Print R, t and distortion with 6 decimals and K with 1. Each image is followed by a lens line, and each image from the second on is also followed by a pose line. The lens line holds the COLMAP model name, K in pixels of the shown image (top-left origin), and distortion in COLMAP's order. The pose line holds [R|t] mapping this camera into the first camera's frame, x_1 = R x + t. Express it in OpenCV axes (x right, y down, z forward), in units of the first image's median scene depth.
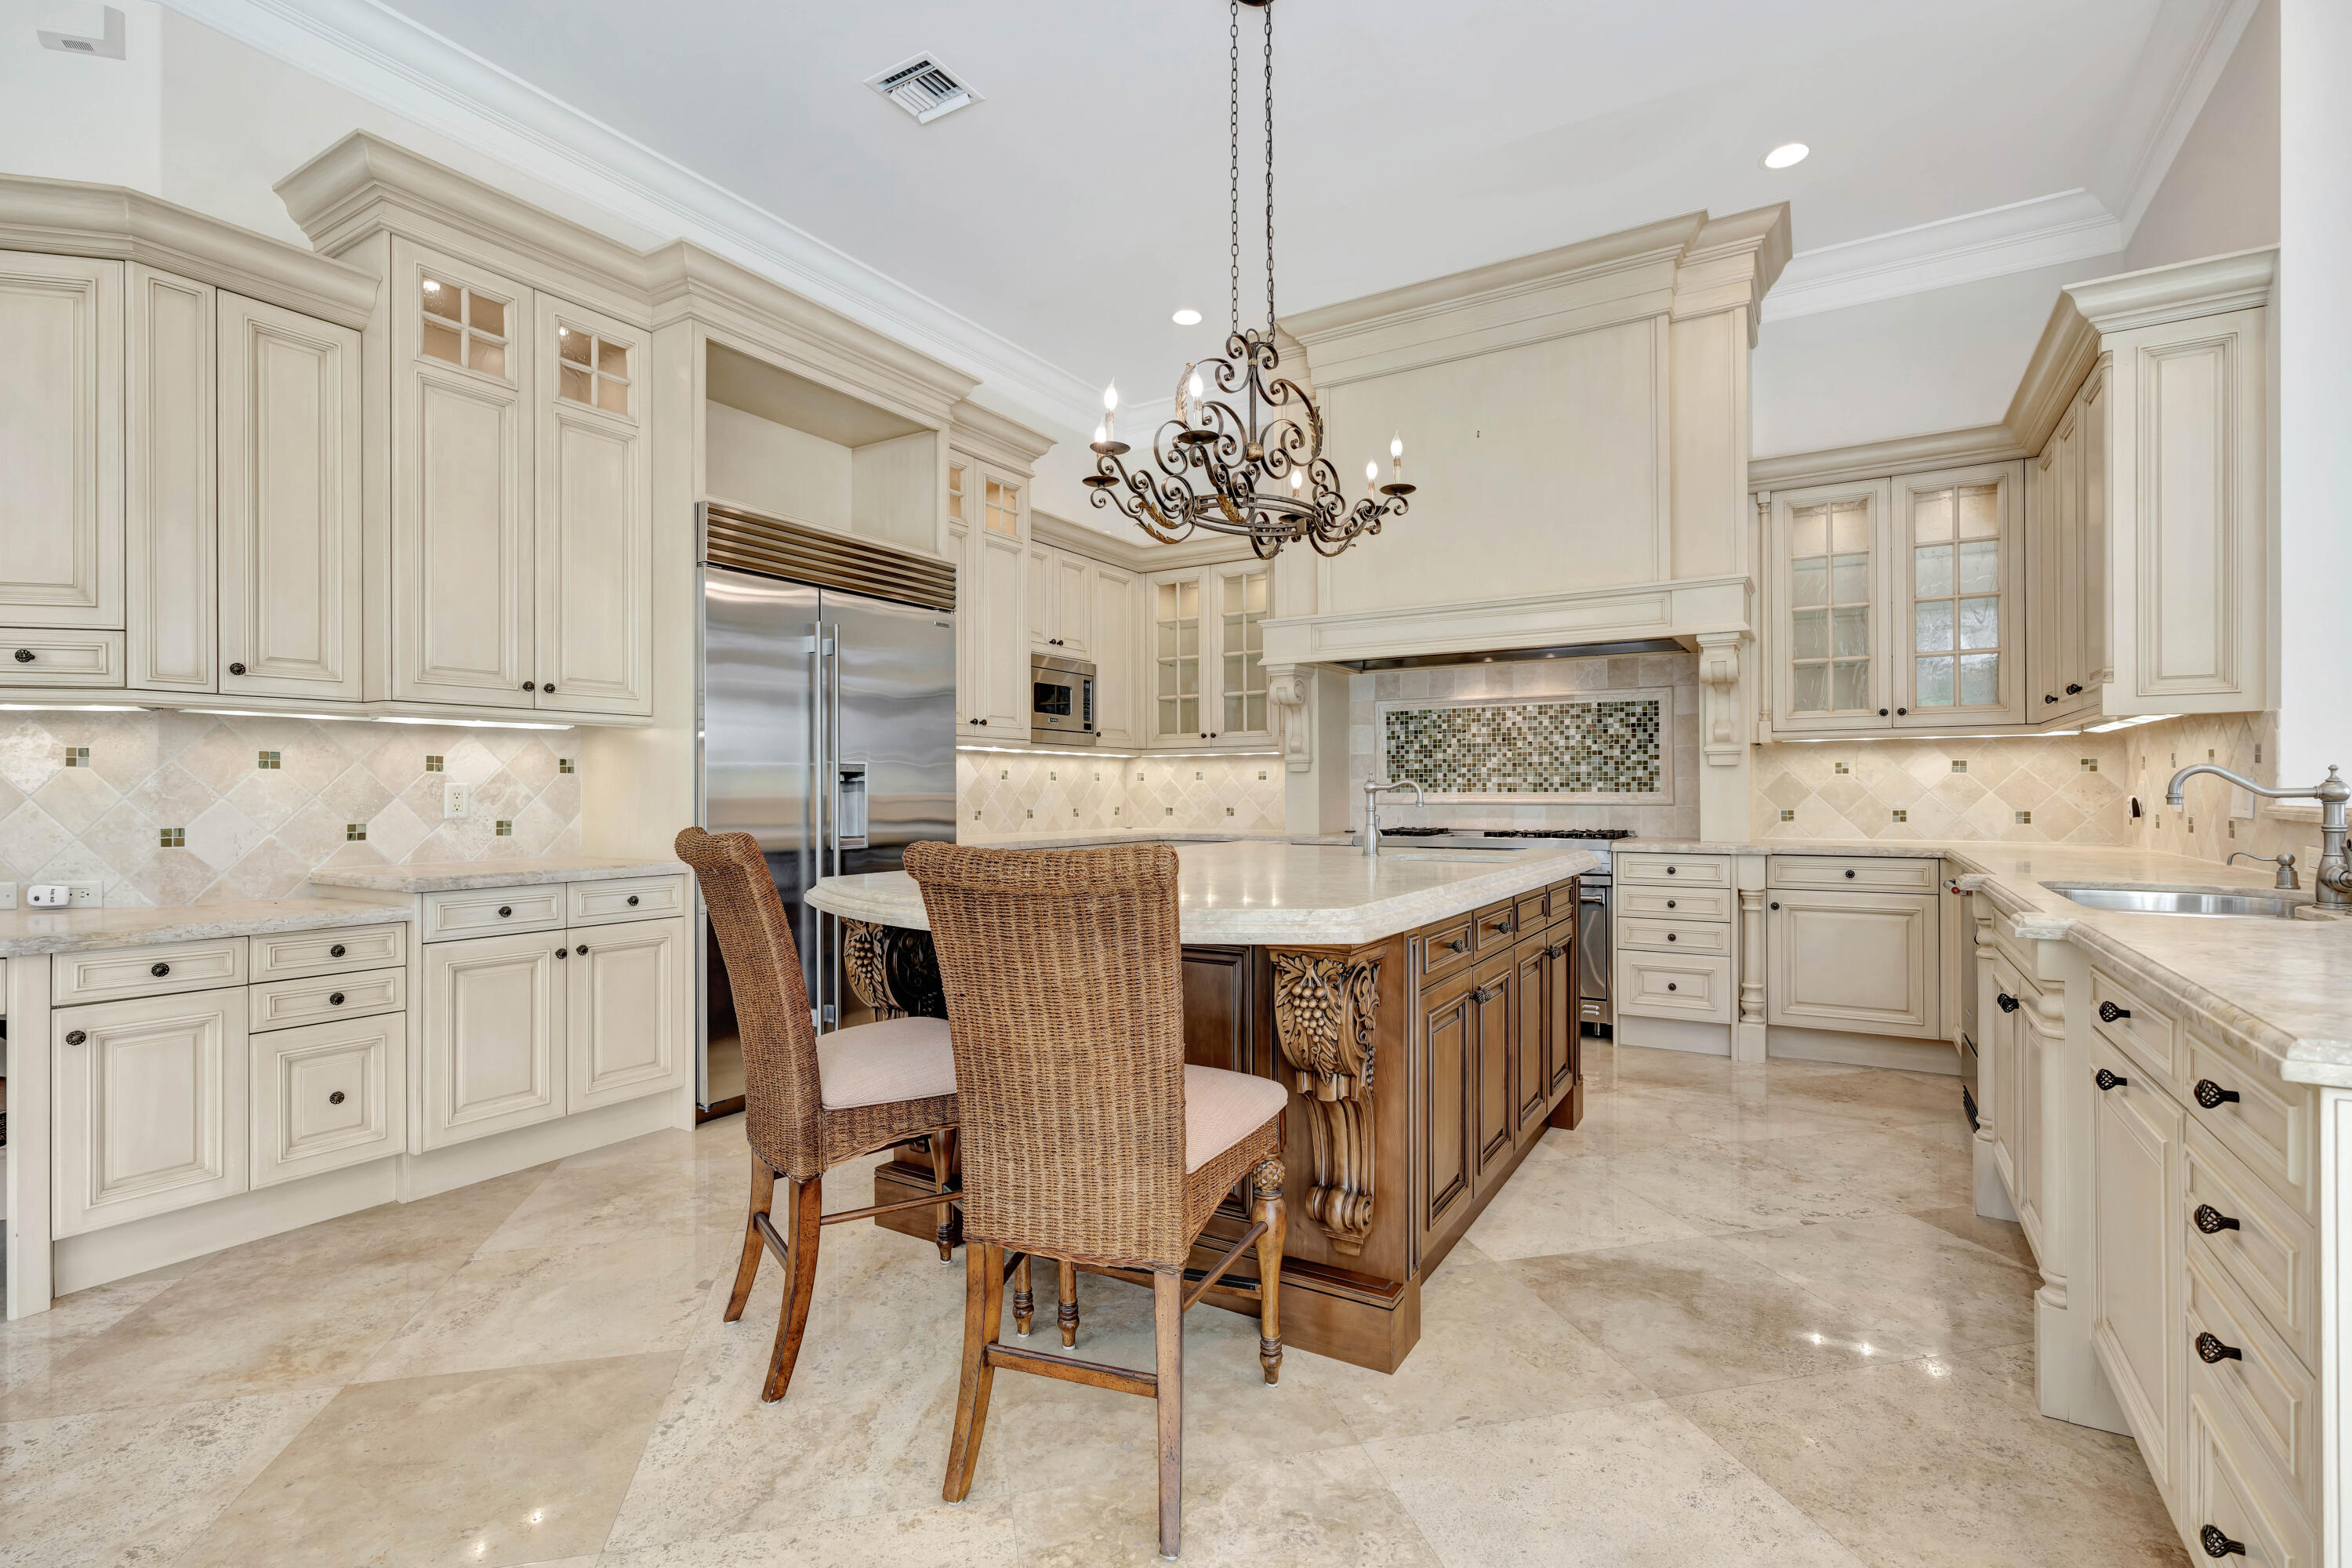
lens RADIAL K [[1078.3, 0, 1168.4], [0, 1078.3, 791.4], [0, 0, 1]] dist [-0.011647, 0.006126]
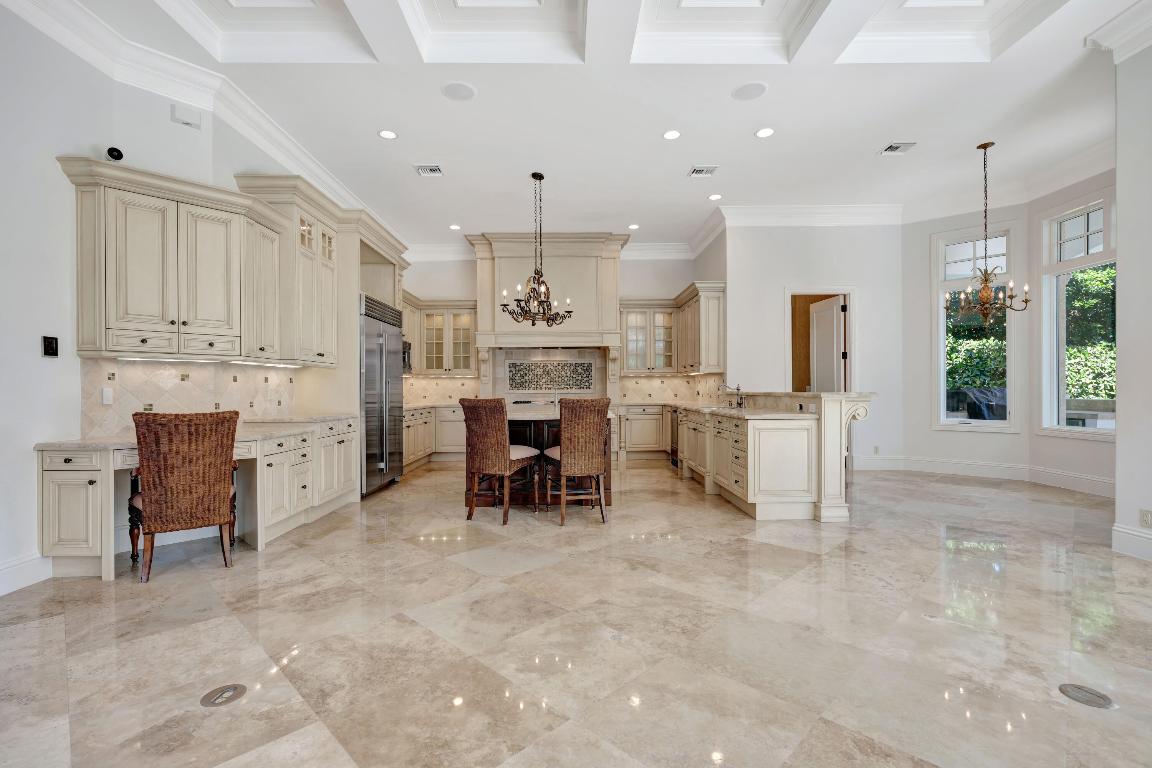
lens RADIAL K [[516.6, 0, 571.9], [0, 516.6, 391.4], [0, 0, 1]] dist [-0.012708, 0.005861]
pose [[0.845479, -0.004646, 0.533989, -0.685696], [0.003853, 0.999989, 0.002600, 0.003204], [-0.533995, -0.000141, 0.845487, -0.520298]]
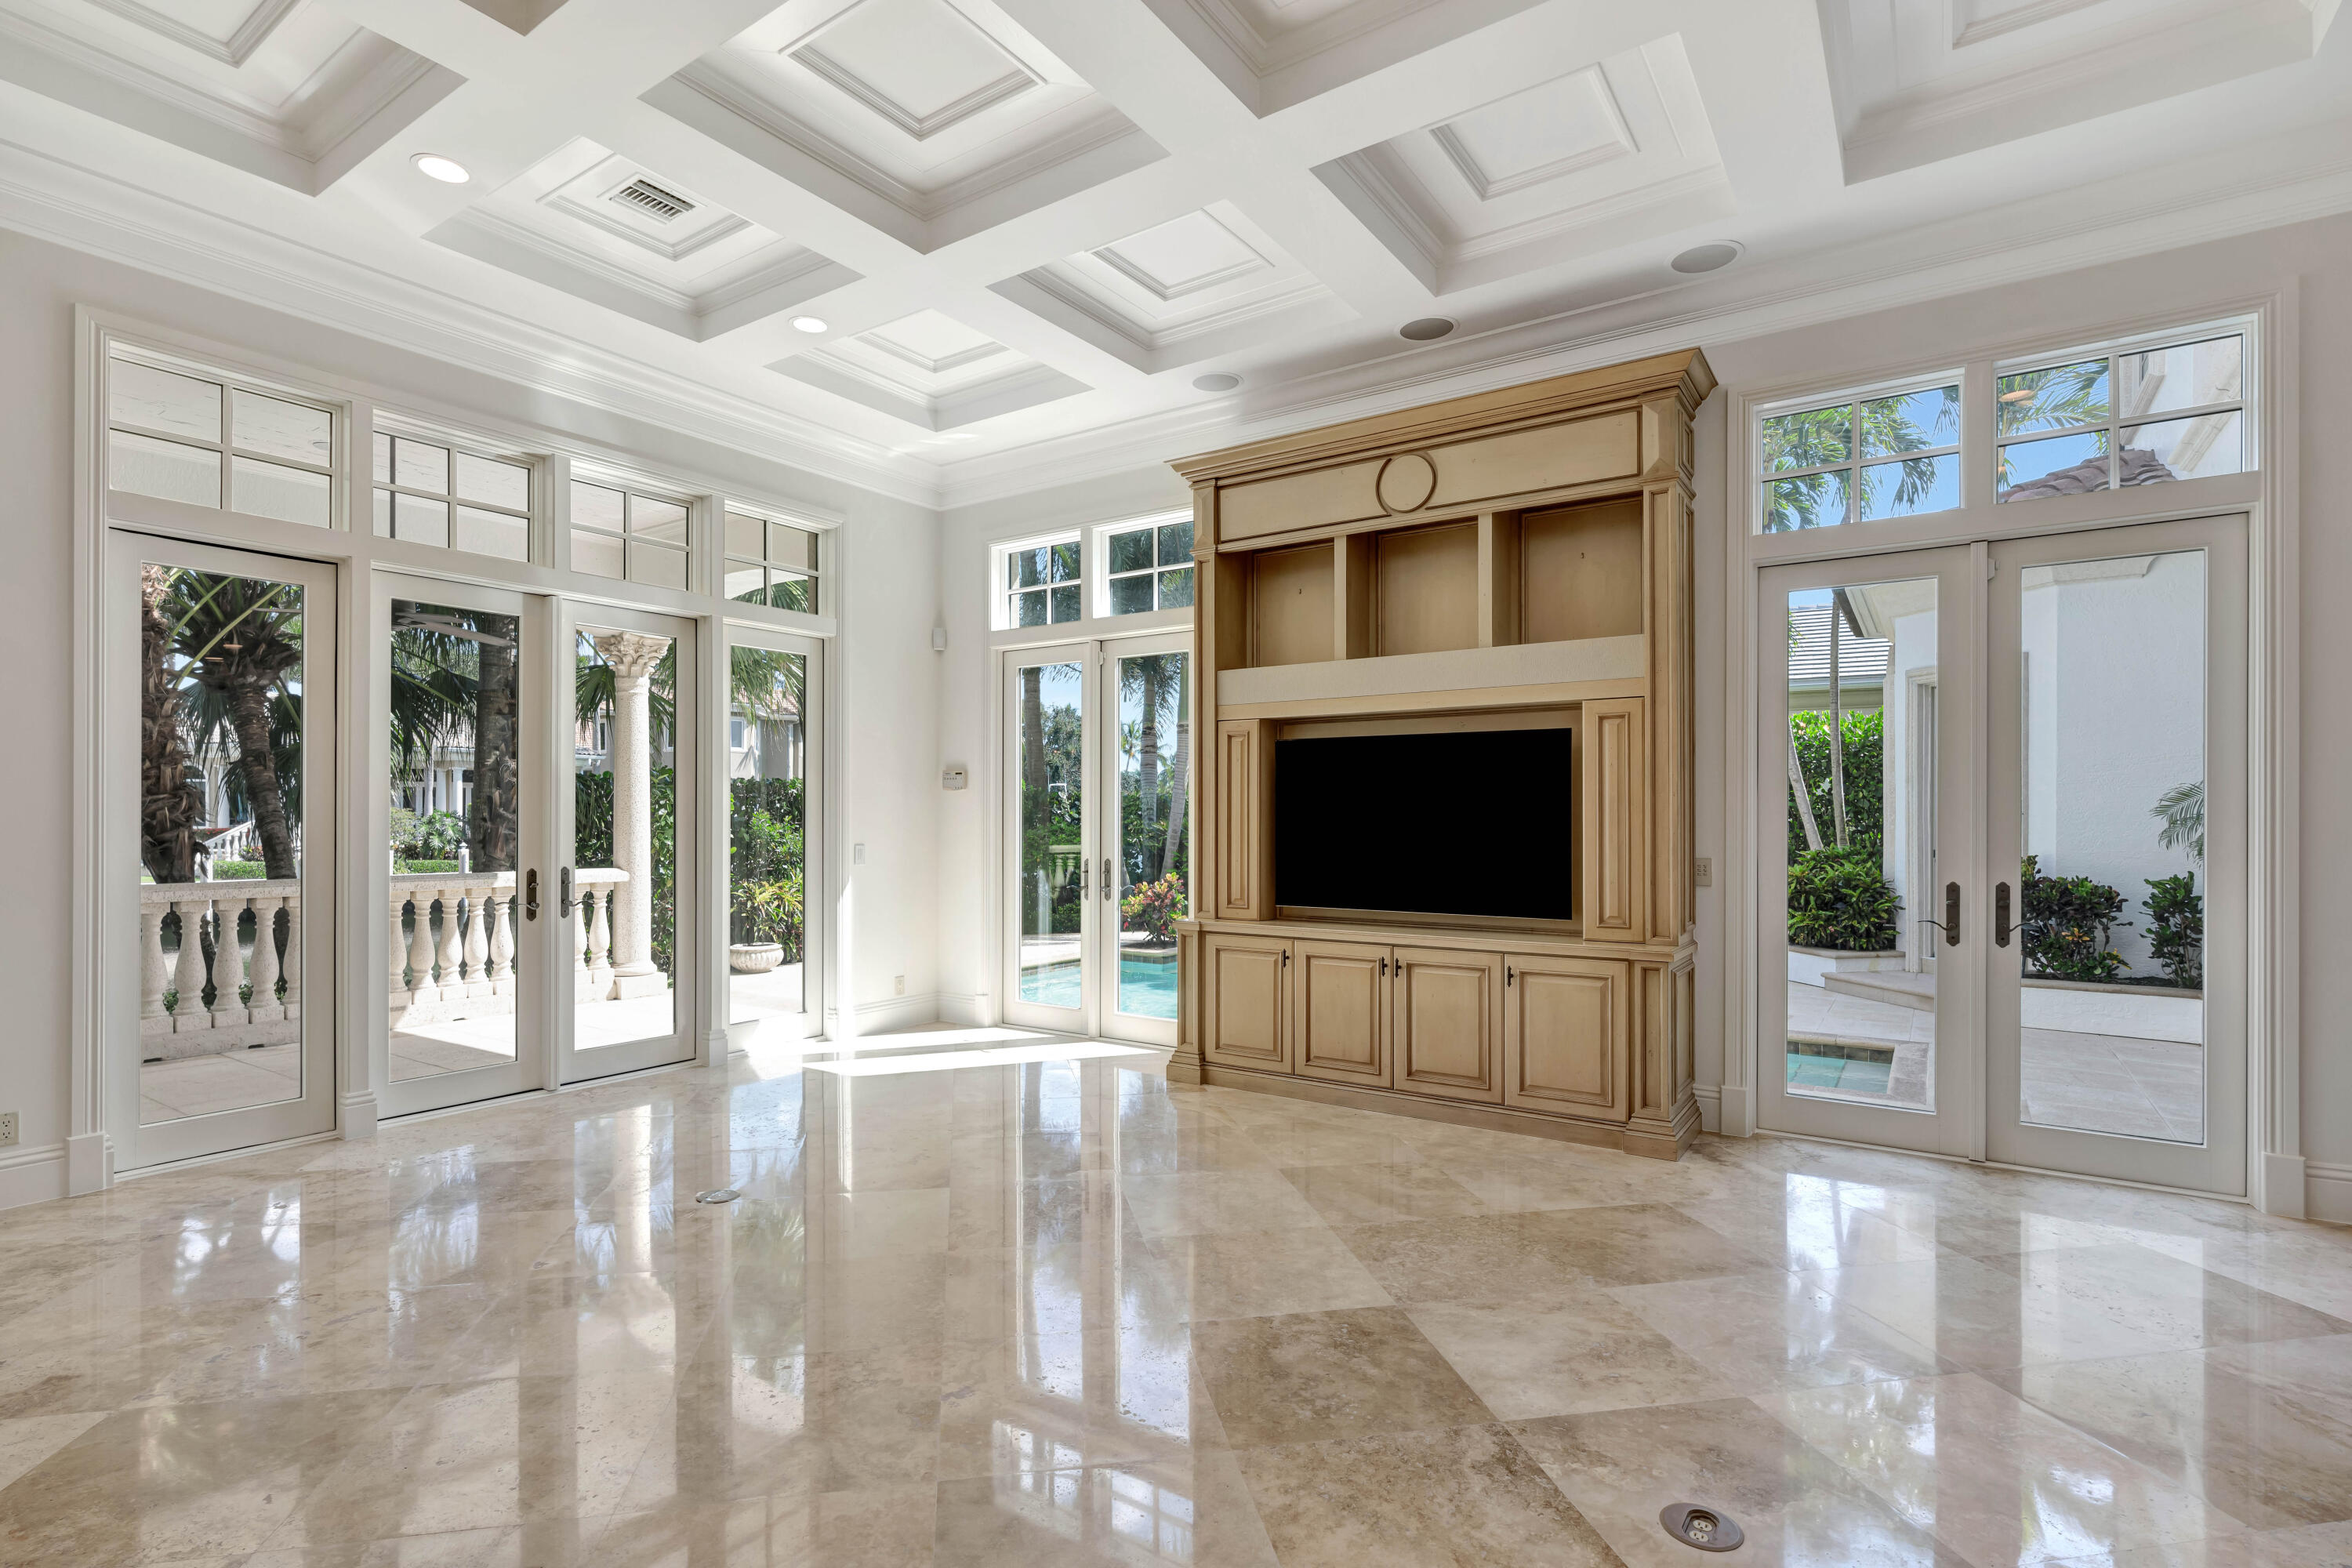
lens RADIAL K [[1129.3, 0, 1174.5], [0, 1129.3, 817.1], [0, 0, 1]] dist [-0.001290, 0.001328]
pose [[-0.999172, 0.001586, 0.040653, -0.467242], [0.001649, 0.999997, 0.001518, -0.052154], [-0.040651, 0.001584, -0.999172, 0.665441]]
